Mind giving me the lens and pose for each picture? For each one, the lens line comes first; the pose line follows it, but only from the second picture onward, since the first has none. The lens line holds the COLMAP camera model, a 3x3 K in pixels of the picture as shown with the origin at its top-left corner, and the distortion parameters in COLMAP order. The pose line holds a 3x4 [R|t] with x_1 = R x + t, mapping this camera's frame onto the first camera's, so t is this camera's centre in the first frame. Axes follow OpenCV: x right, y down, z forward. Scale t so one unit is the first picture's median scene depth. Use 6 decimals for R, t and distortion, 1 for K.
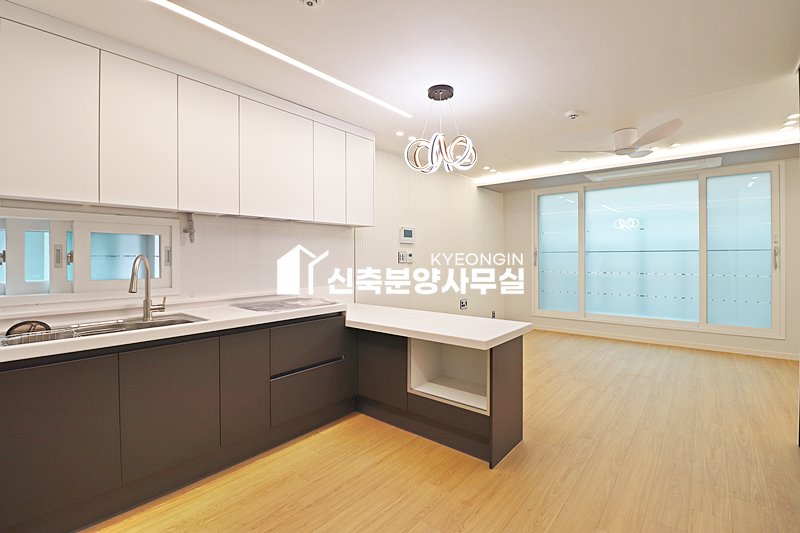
lens RADIAL K [[370.3, 0, 402.8], [0, 370.3, 258.5], [0, 0, 1]] dist [-0.004890, -0.011435]
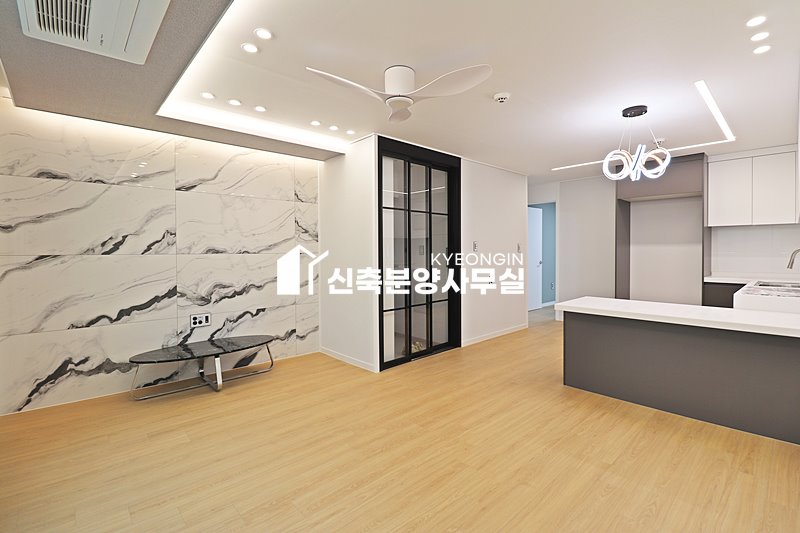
lens RADIAL K [[370.3, 0, 403.1], [0, 370.3, 257.4], [0, 0, 1]] dist [-0.004890, -0.011435]
pose [[-0.991084, 0.009299, 0.132910, 0.704270], [0.012874, 0.999577, 0.026065, -0.022464], [-0.132612, 0.027543, -0.990785, 2.346246]]
